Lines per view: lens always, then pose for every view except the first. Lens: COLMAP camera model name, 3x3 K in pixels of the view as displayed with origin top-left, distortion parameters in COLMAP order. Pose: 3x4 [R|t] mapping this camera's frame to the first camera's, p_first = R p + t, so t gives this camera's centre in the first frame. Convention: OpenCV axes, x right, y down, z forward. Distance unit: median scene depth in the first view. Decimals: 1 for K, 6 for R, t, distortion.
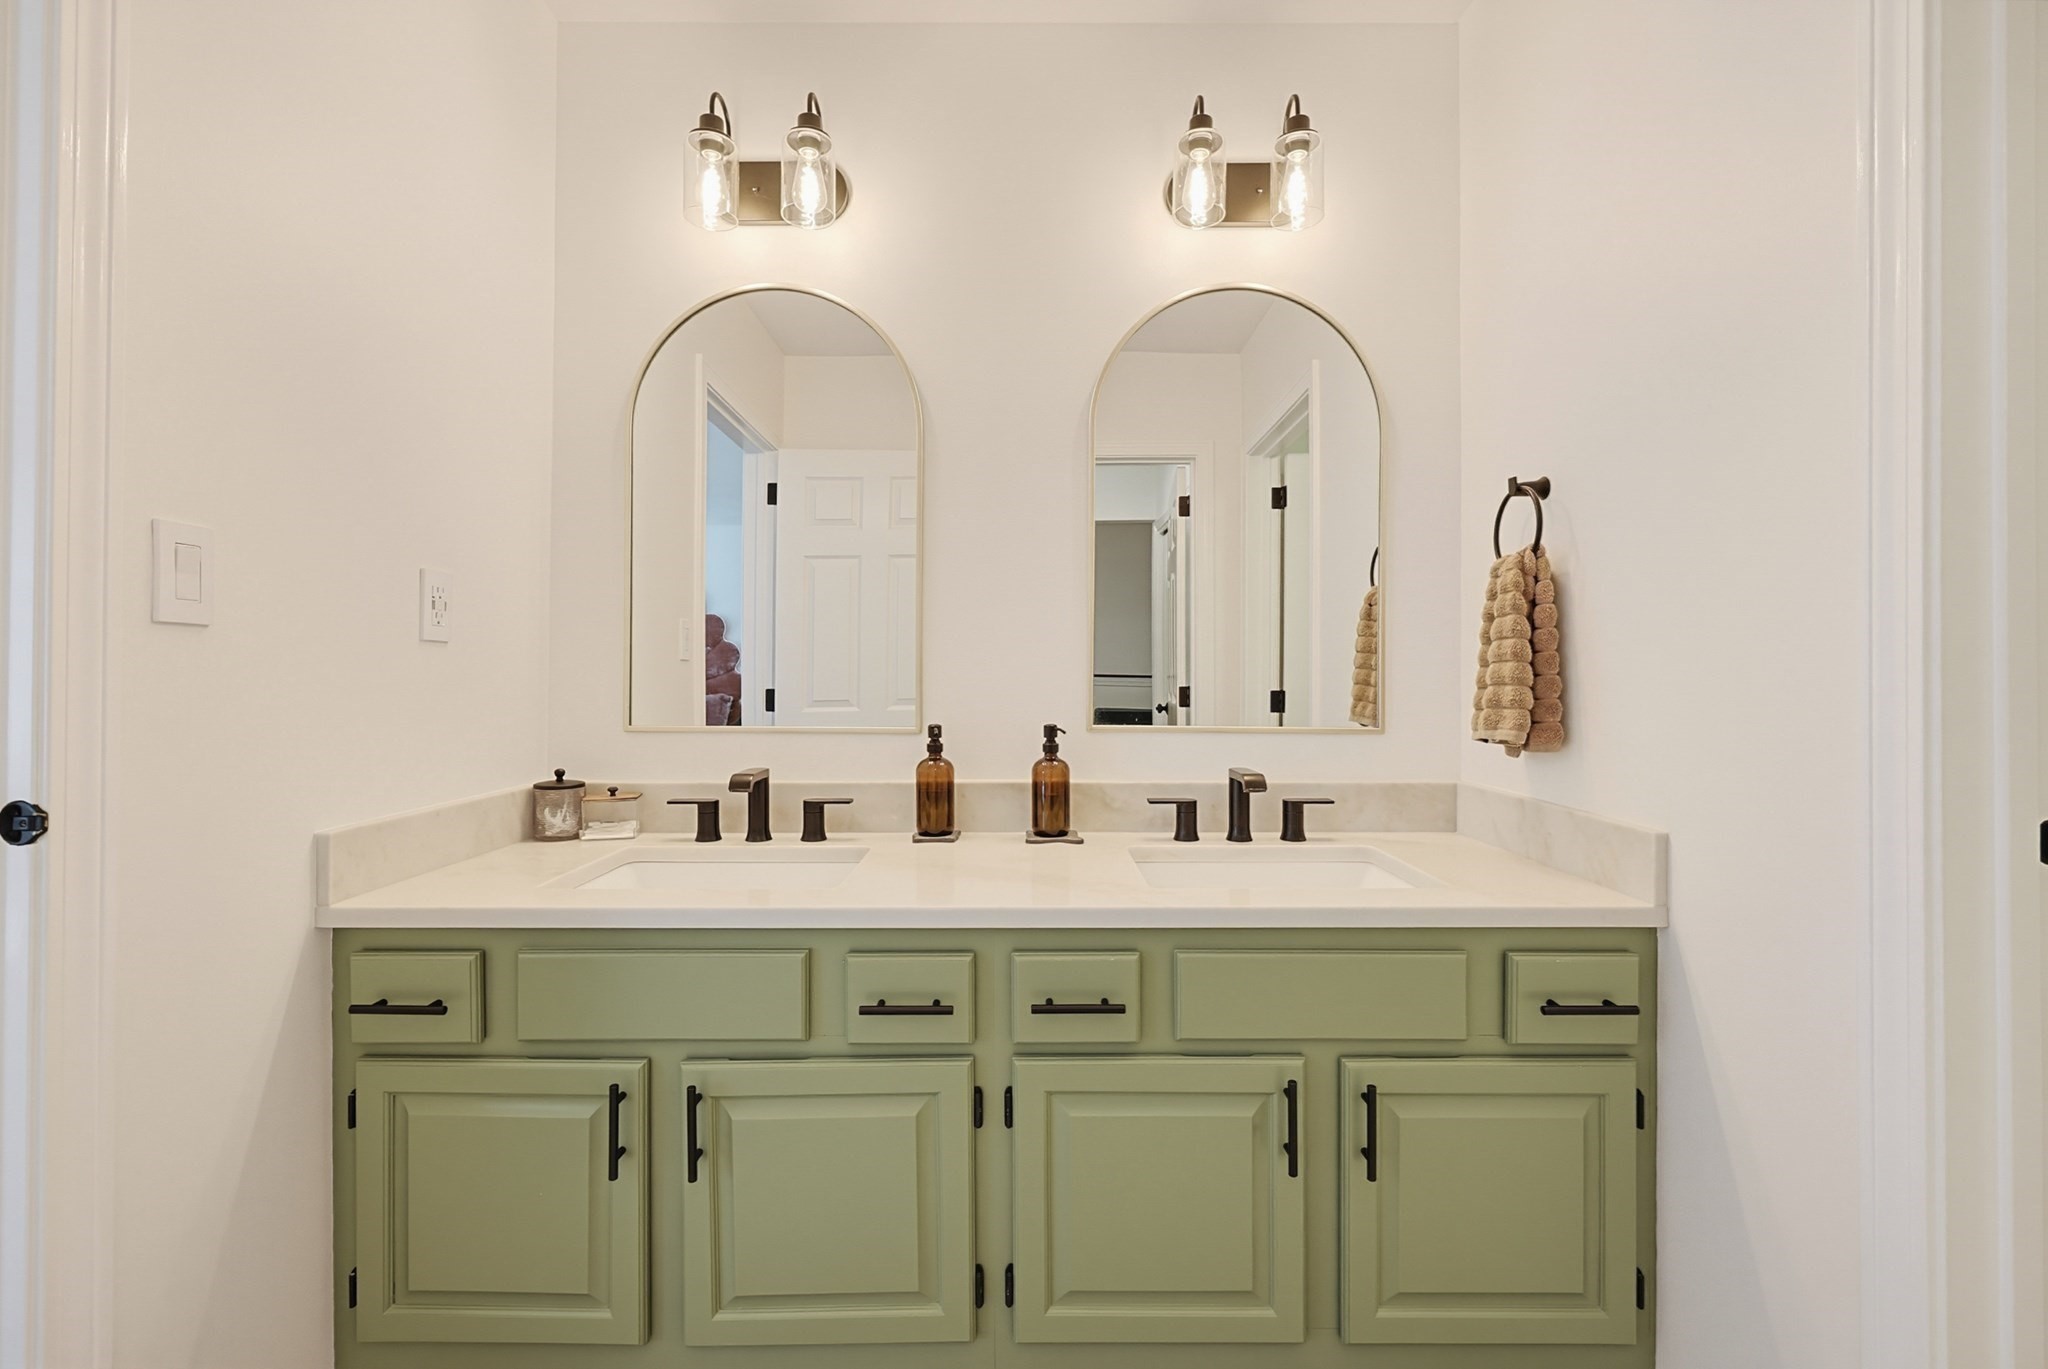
lens RADIAL K [[900.1, 0, 1011.6], [0, 900.1, 675.6], [0, 0, 1]] dist [0.000018, 0.000023]
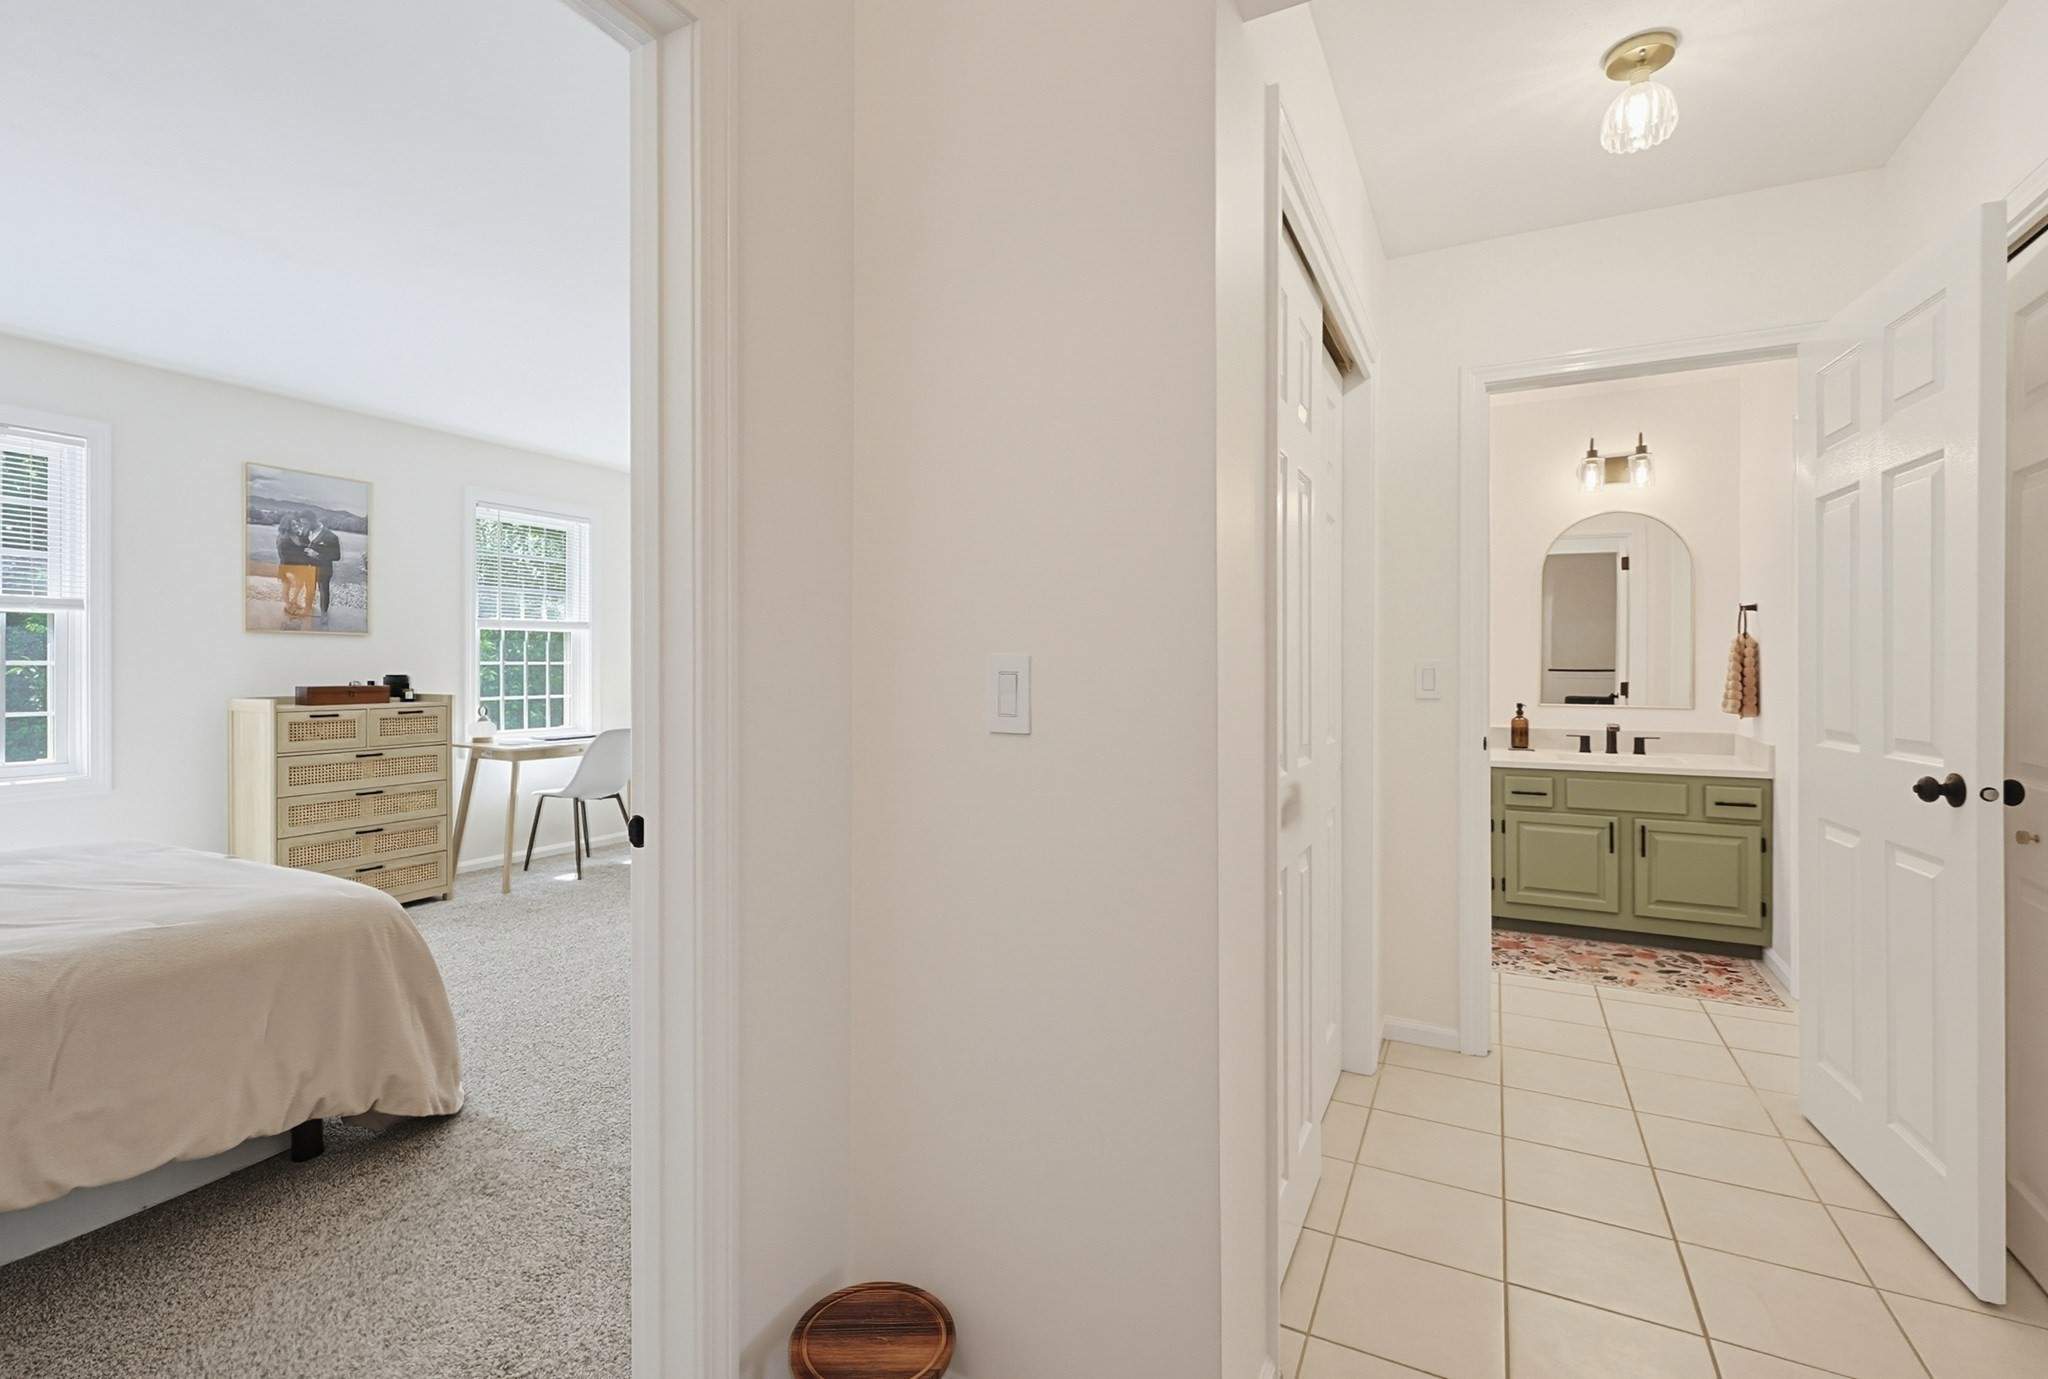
lens RADIAL K [[900.1, 0, 1004.2], [0, 900.1, 673.8], [0, 0, 1]] dist [0.000018, 0.000023]
pose [[0.885649, 0.000436, -0.464355, -0.083440], [0.007505, 0.999856, 0.015251, -0.099004], [0.464295, -0.016992, 0.885518, -2.444748]]
